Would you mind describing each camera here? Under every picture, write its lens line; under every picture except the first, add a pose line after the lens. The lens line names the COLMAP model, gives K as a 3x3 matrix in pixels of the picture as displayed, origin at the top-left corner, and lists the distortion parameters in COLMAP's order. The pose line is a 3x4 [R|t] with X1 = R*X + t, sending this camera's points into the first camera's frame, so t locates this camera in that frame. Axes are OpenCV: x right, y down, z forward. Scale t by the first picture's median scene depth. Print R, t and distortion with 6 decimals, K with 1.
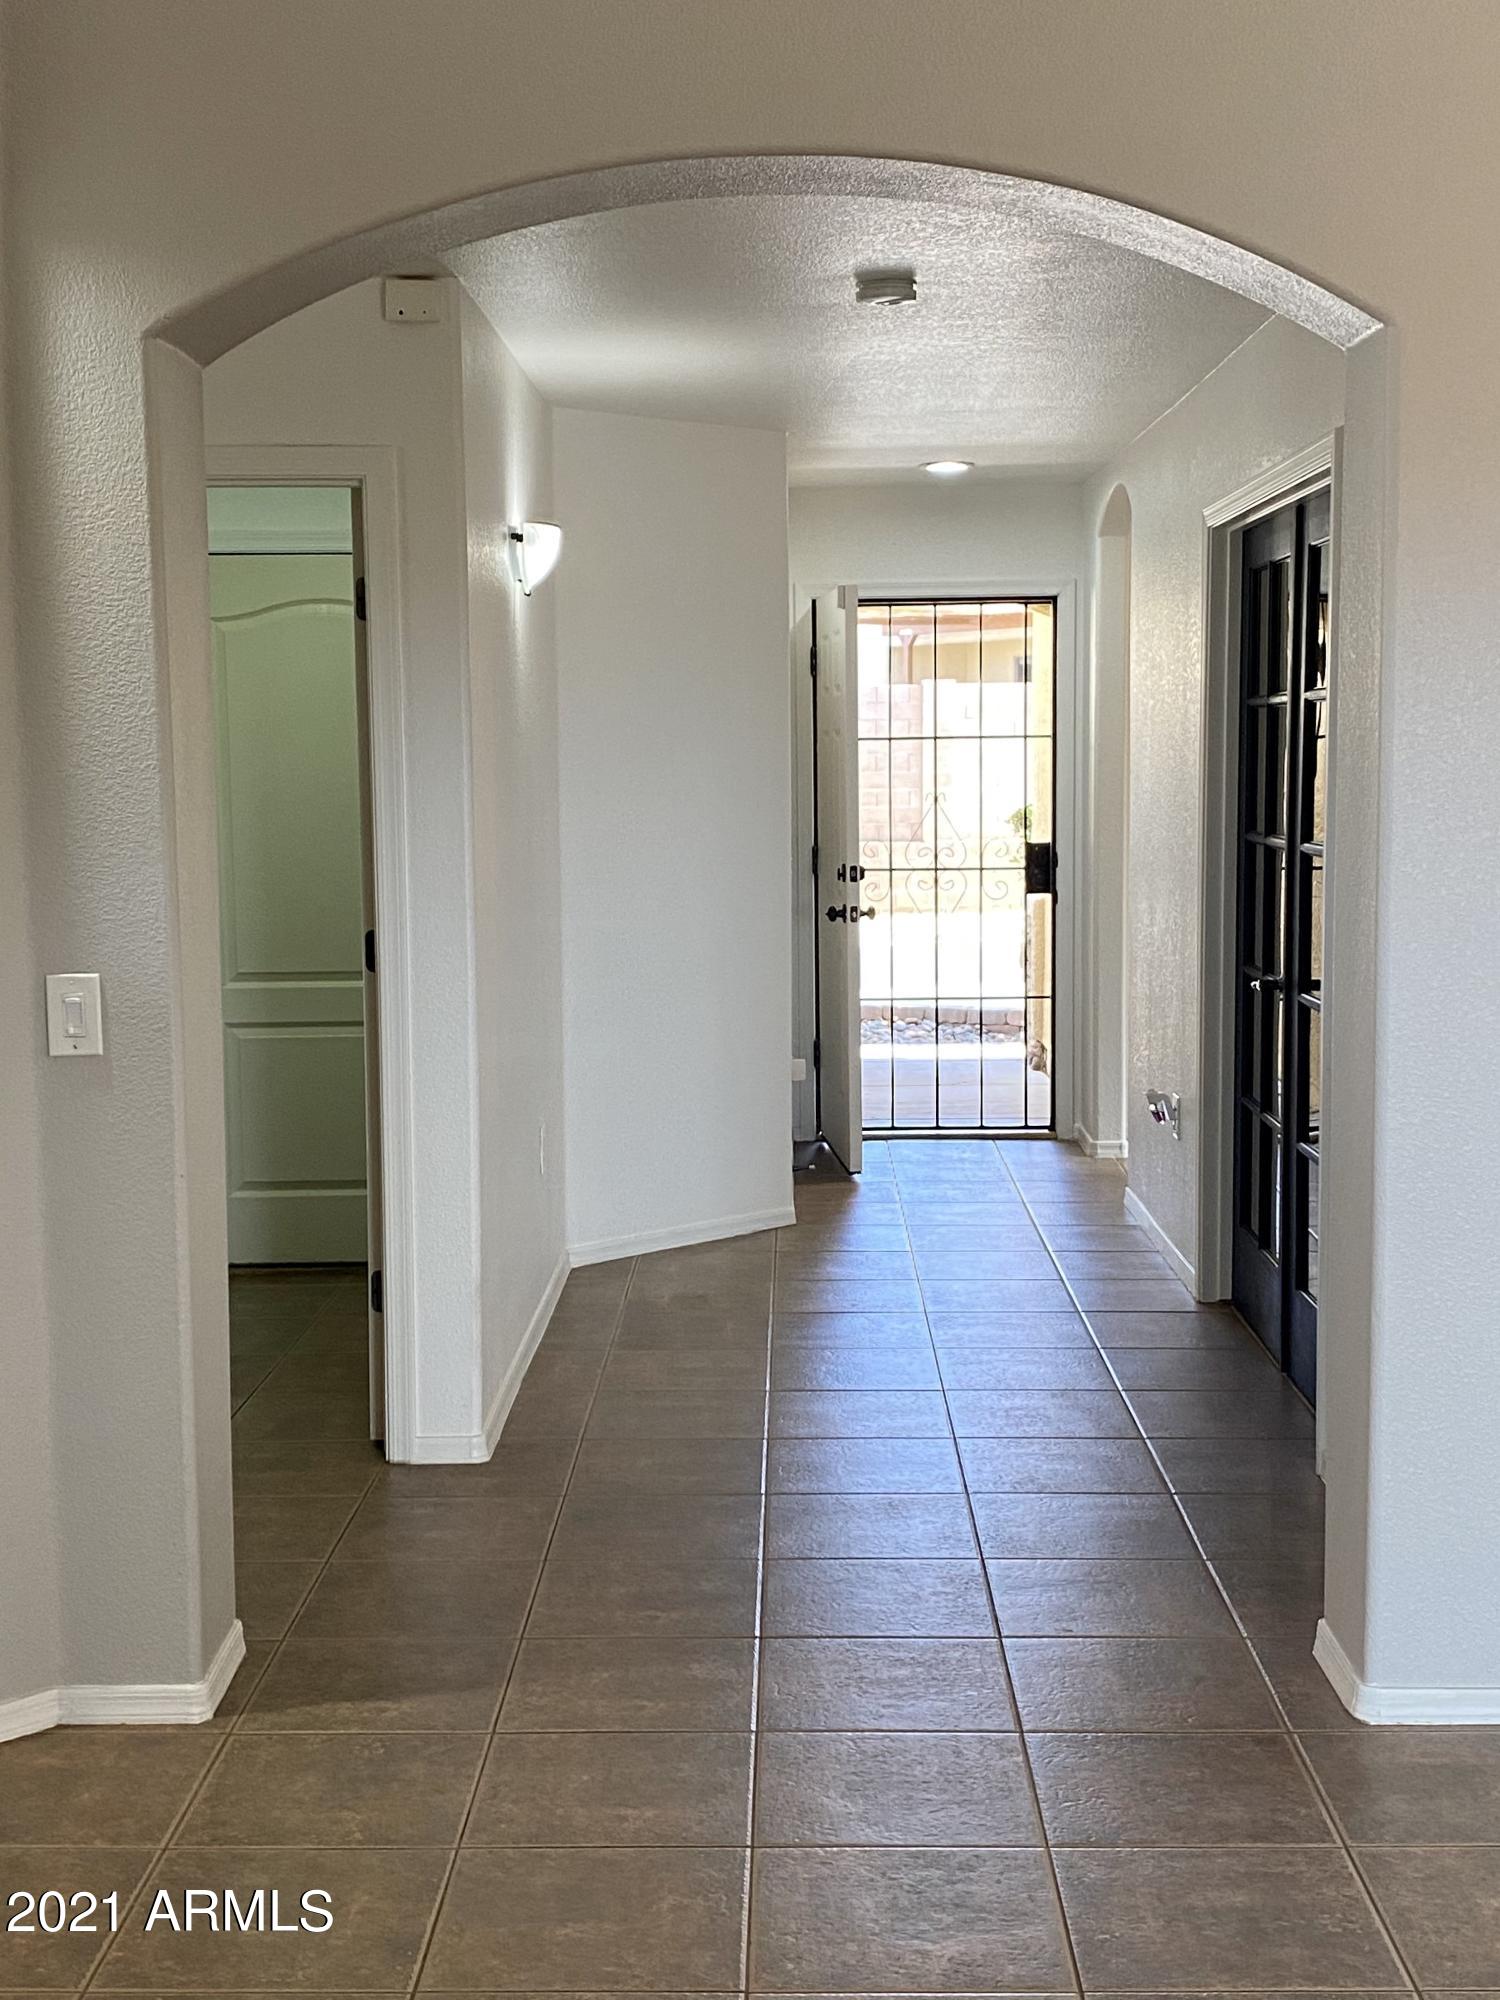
lens RADIAL K [[2534.3, 0, 750.0], [0, 2534.3, 1000.0], [0, 0, 1]] dist [-0.002965, -0.006726]
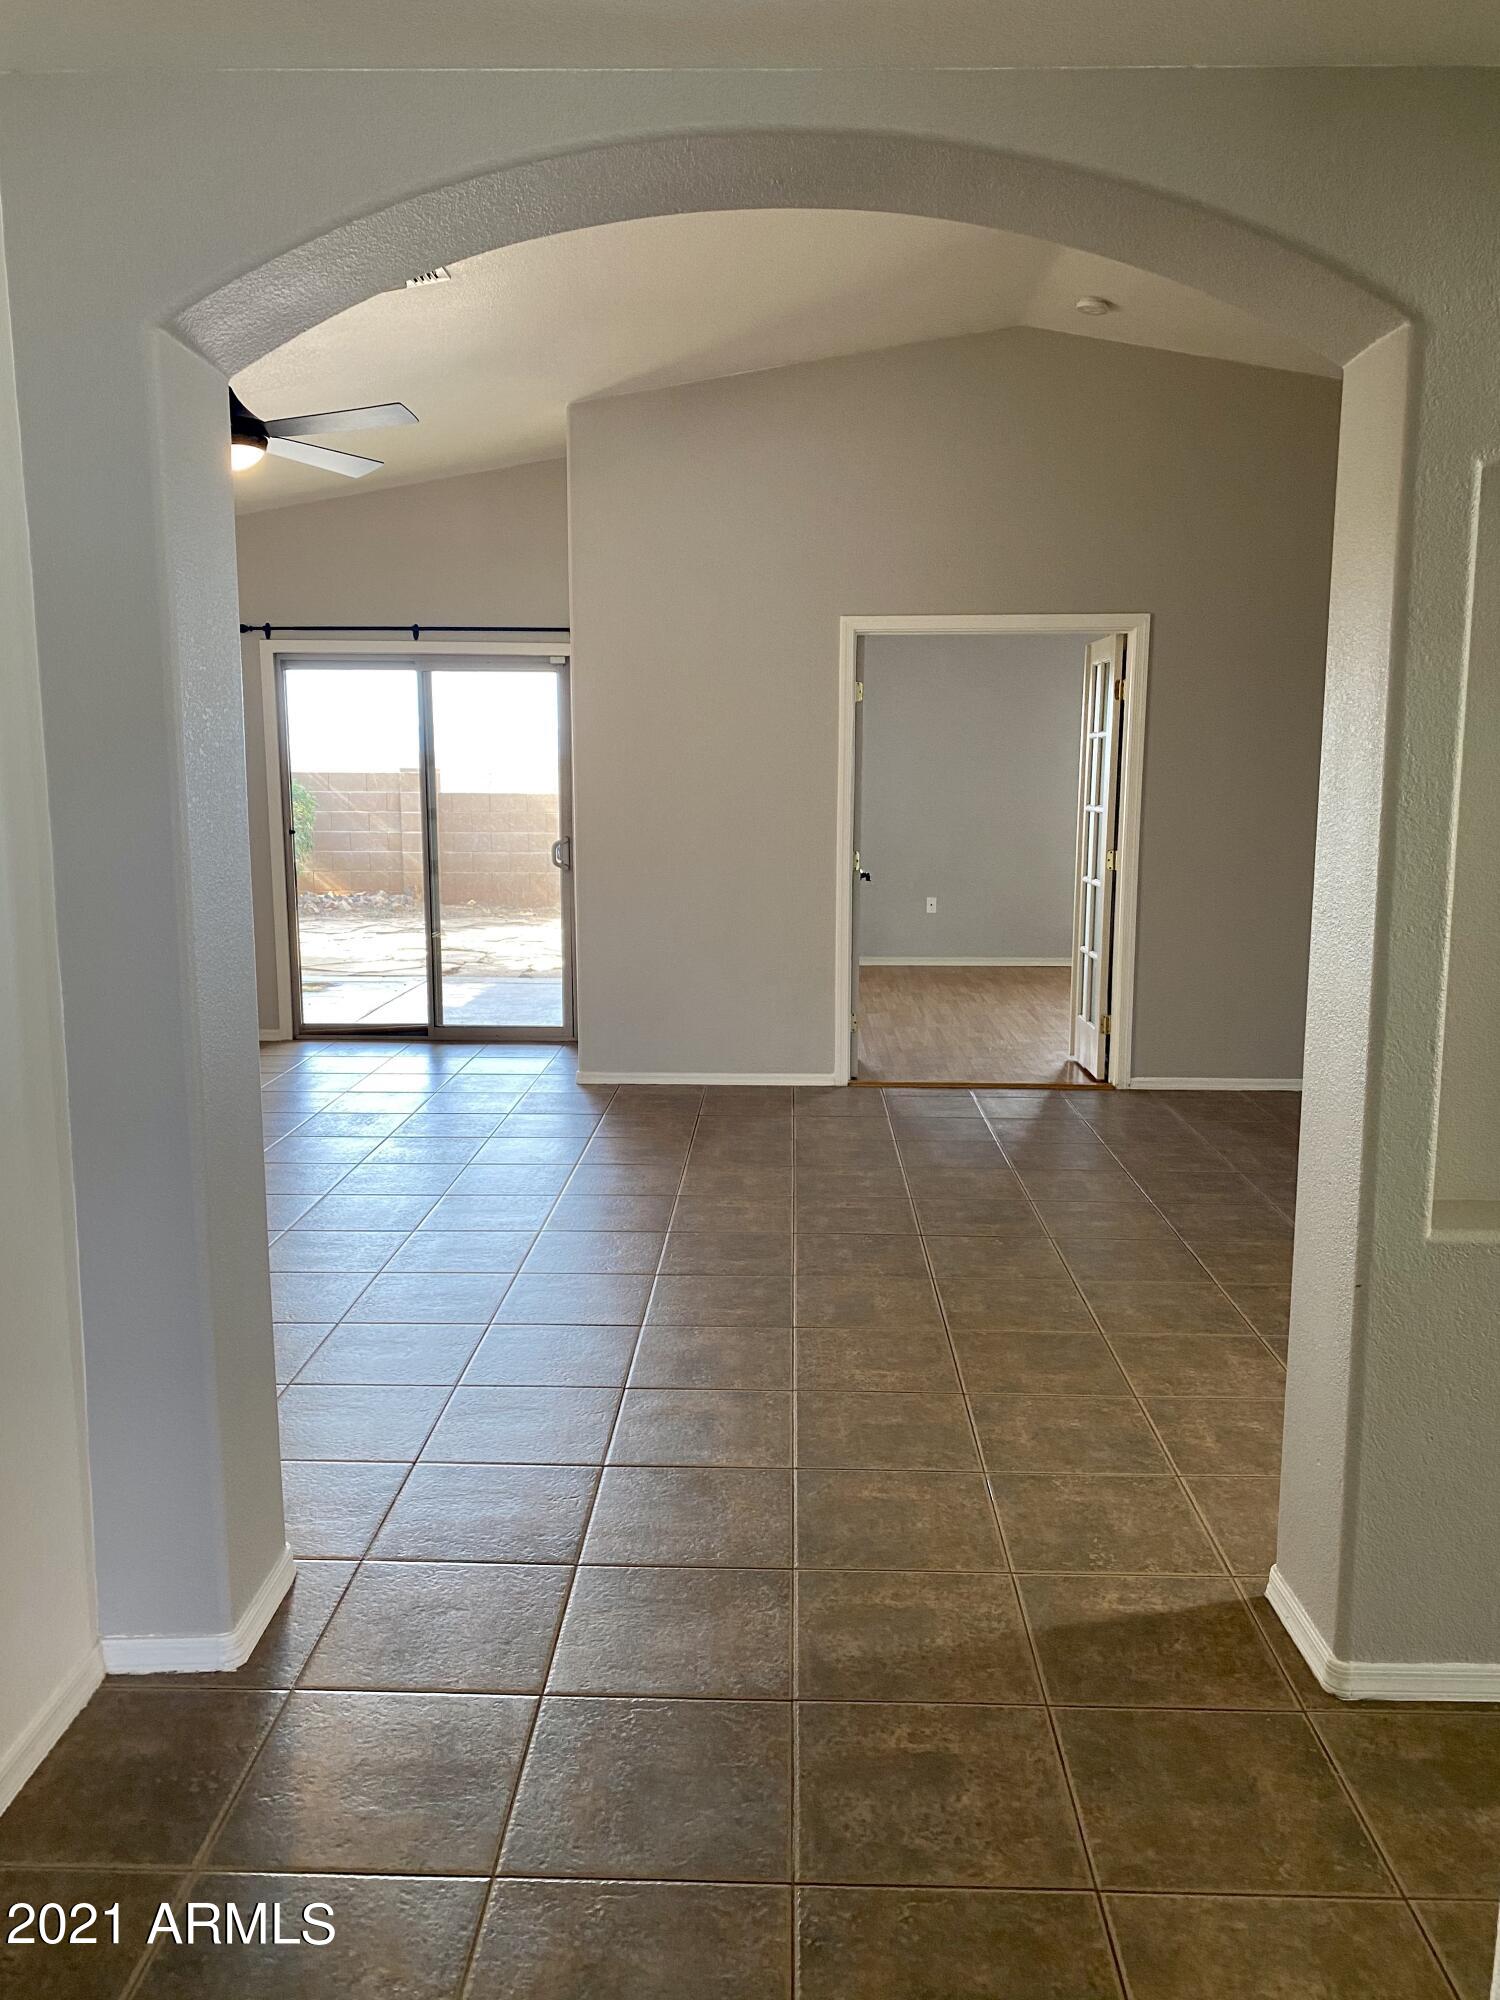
lens RADIAL K [[1529.9, 0, 750.0], [0, 1529.9, 1000.0], [0, 0, 1]] dist [-0.014669, -0.007276]
pose [[-0.999911, 0.004723, 0.012500, 0.012594], [0.007703, 0.968112, 0.250398, -0.154440], [-0.010919, 0.250472, -0.968062, 1.595443]]
